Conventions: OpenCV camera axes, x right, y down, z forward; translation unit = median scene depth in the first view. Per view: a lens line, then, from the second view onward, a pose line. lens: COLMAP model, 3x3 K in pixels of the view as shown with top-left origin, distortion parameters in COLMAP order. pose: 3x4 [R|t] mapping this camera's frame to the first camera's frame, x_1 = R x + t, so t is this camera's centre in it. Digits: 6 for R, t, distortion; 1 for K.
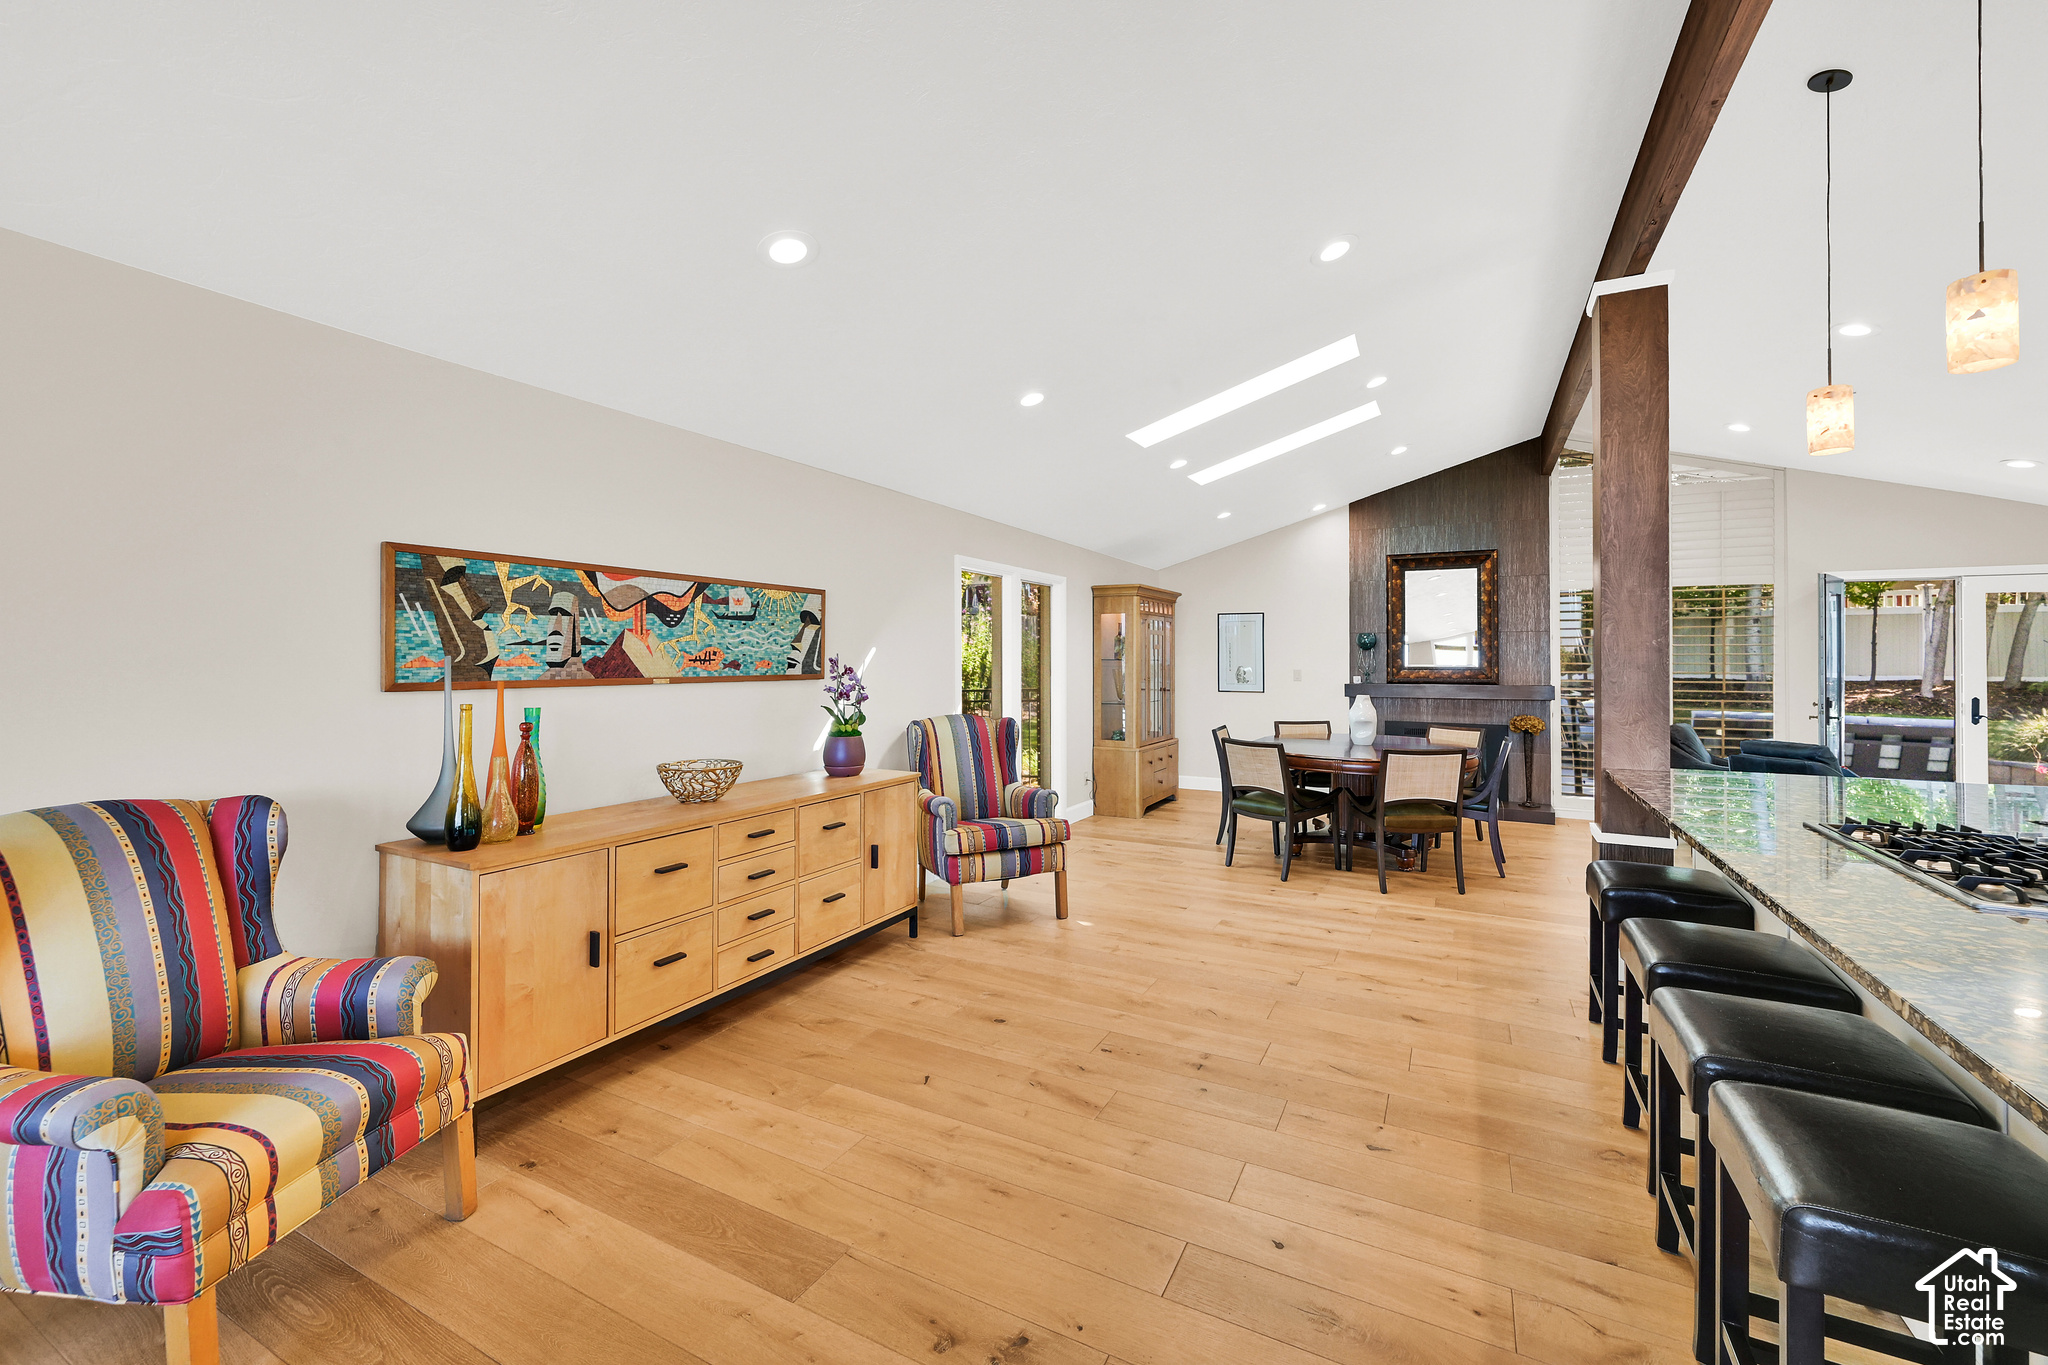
lens RADIAL K [[825.9, 0, 1034.5], [0, 825.9, 656.8], [0, 0, 1]] dist [0.001257, 0.000169]
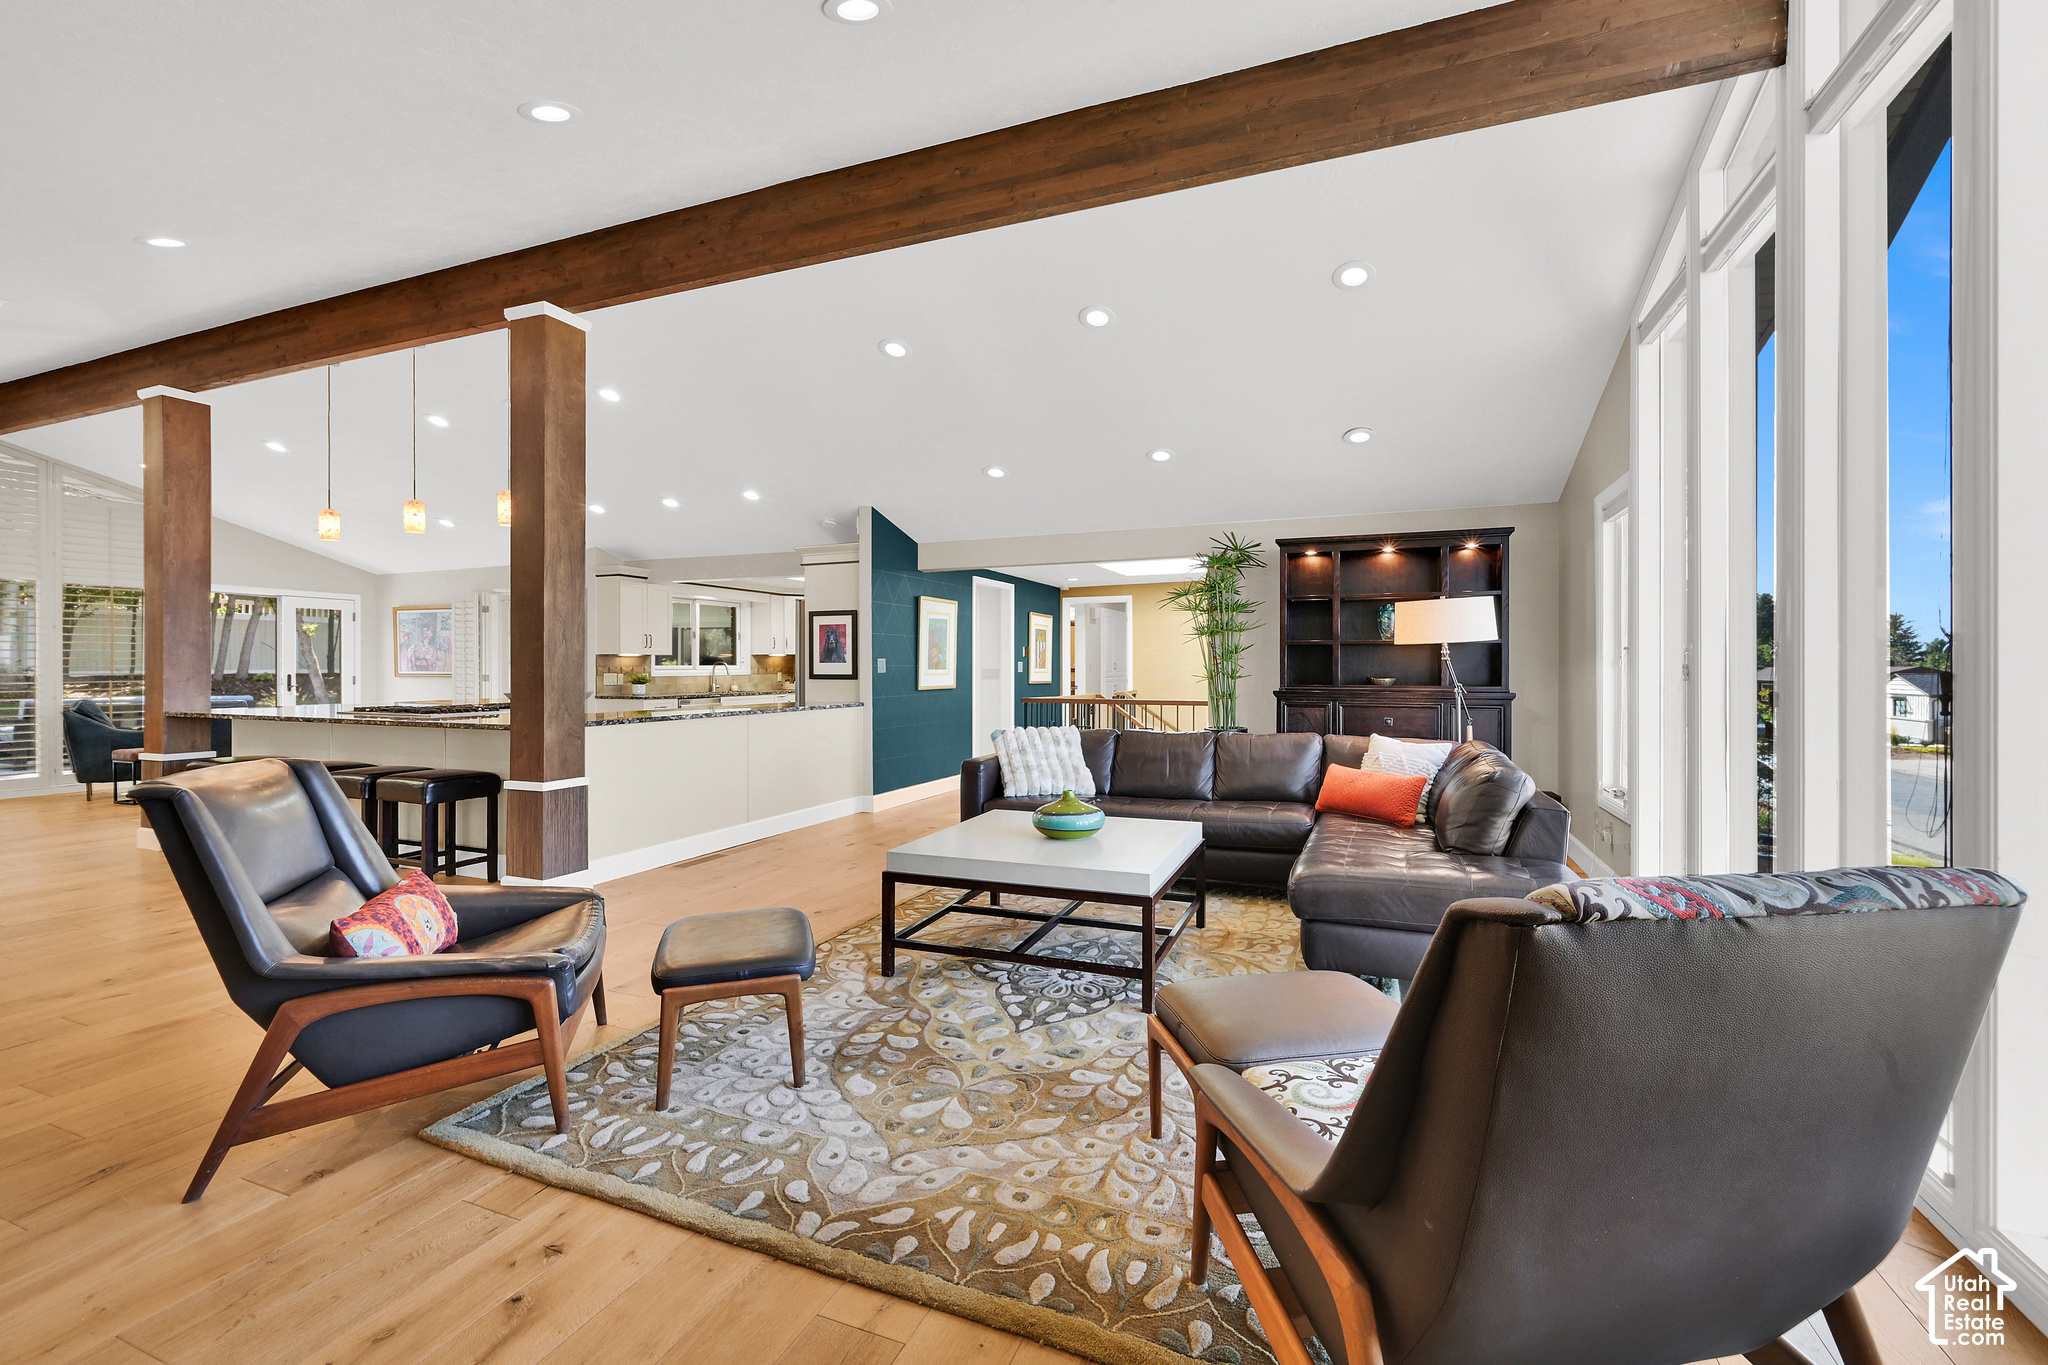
lens RADIAL K [[842.6, 0, 1032.7], [0, 842.6, 667.6], [0, 0, 1]] dist [-0.000202, 0.000095]
pose [[-0.093320, -0.005743, 0.995620, -0.611494], [-0.002522, 0.999982, 0.005532, 0.026405], [-0.995633, -0.001994, -0.093333, -0.262281]]
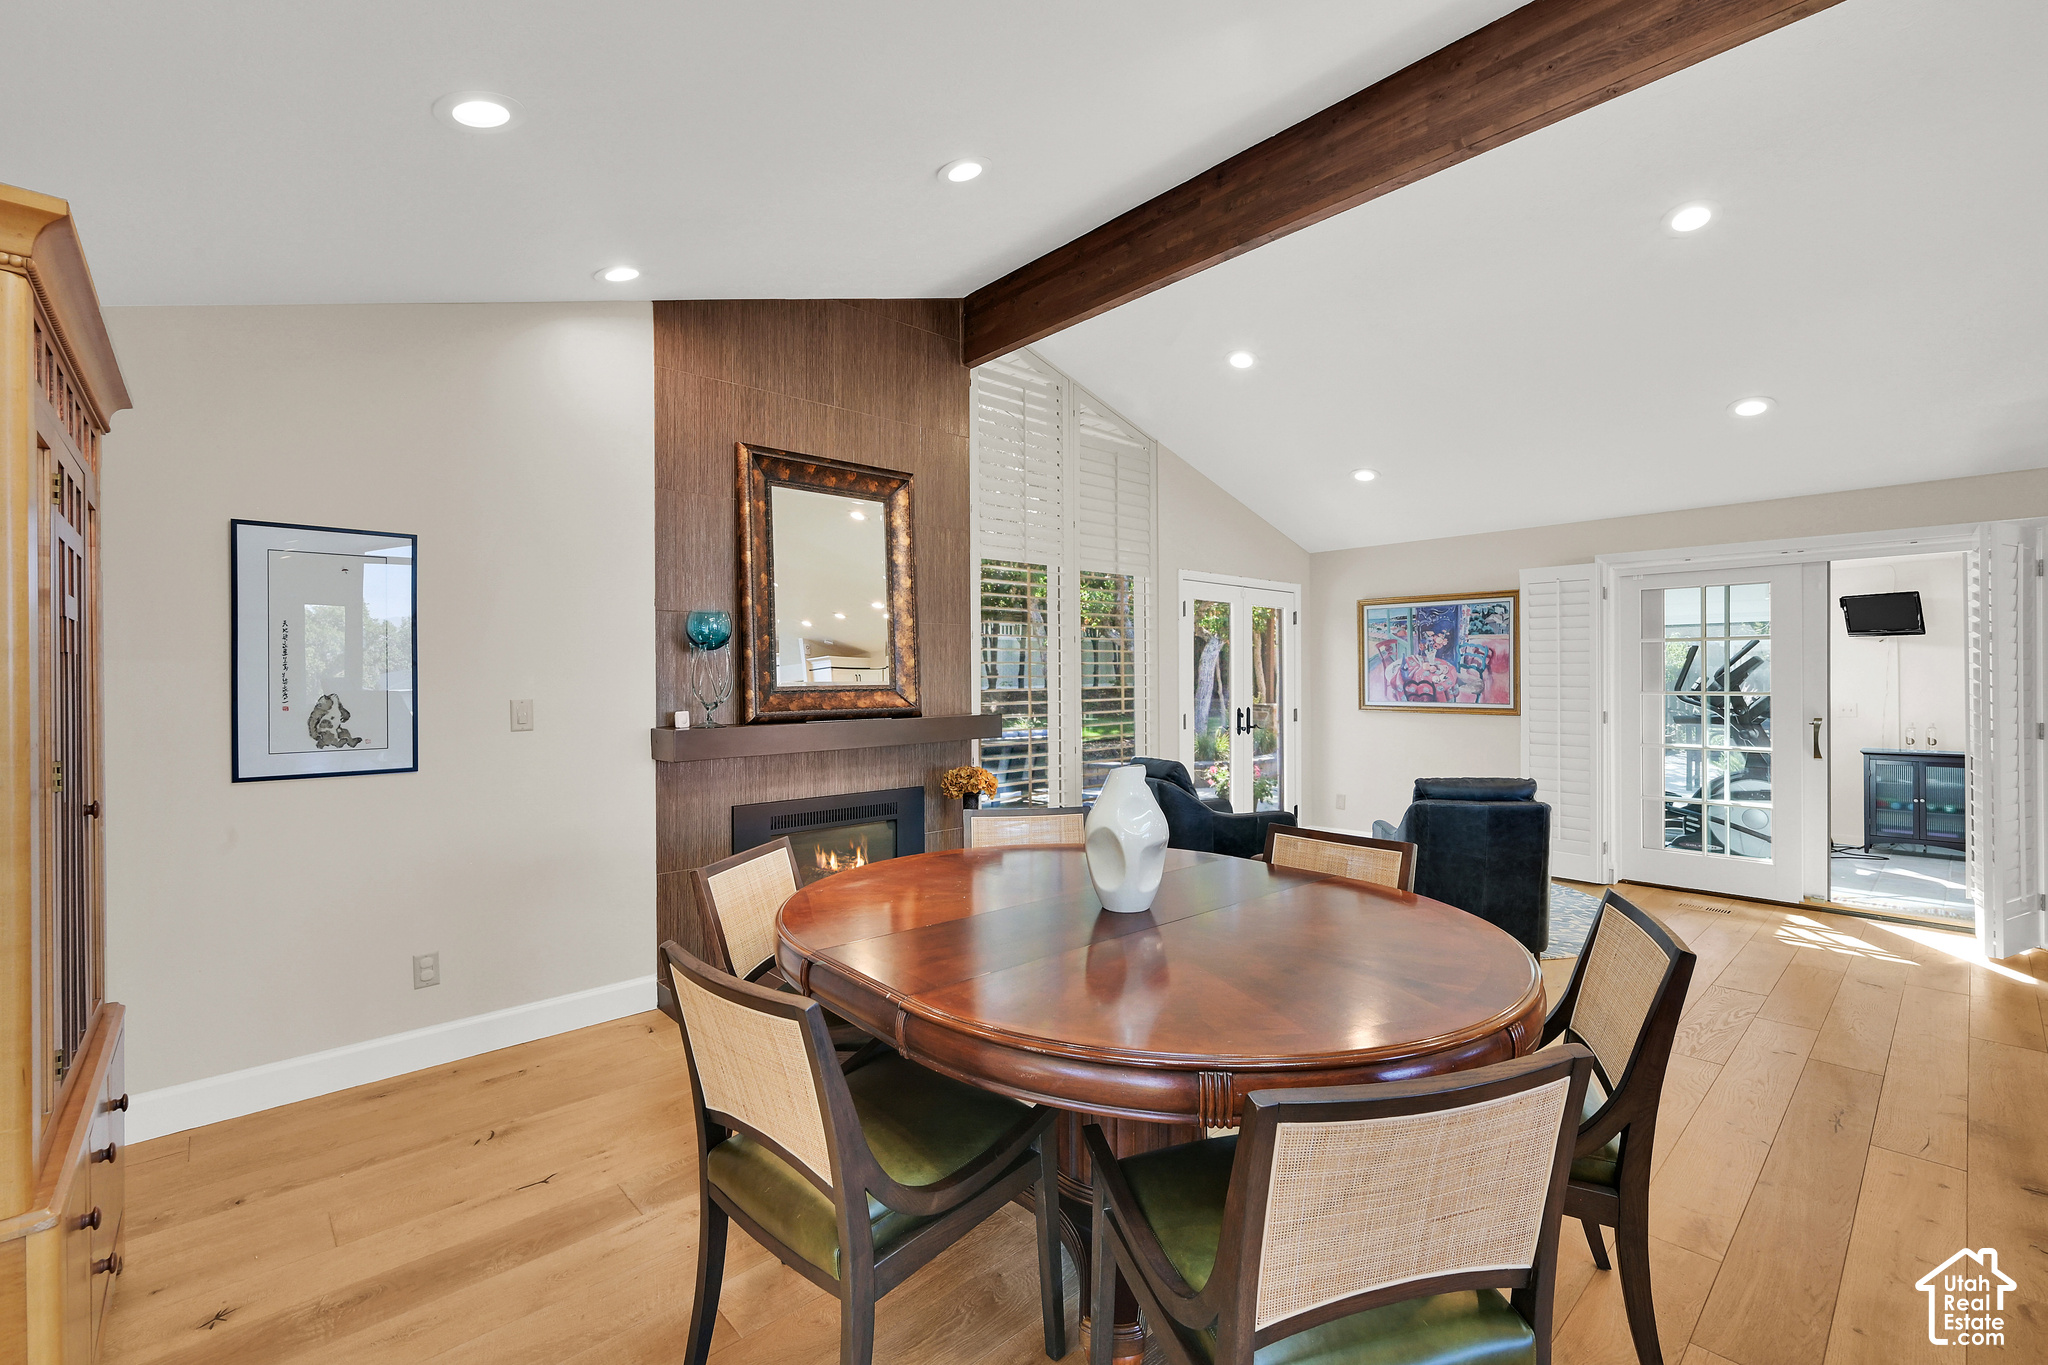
lens RADIAL K [[880.1, 0, 1024.0], [0, 880.1, 682.5], [0, 0, 1]] dist [0.000382, 0.000107]
pose [[0.342713, -0.010692, 0.939379, 0.033589], [0.006996, 0.999937, 0.008828, 0.007976], [-0.939414, 0.003546, 0.342766, 0.955183]]
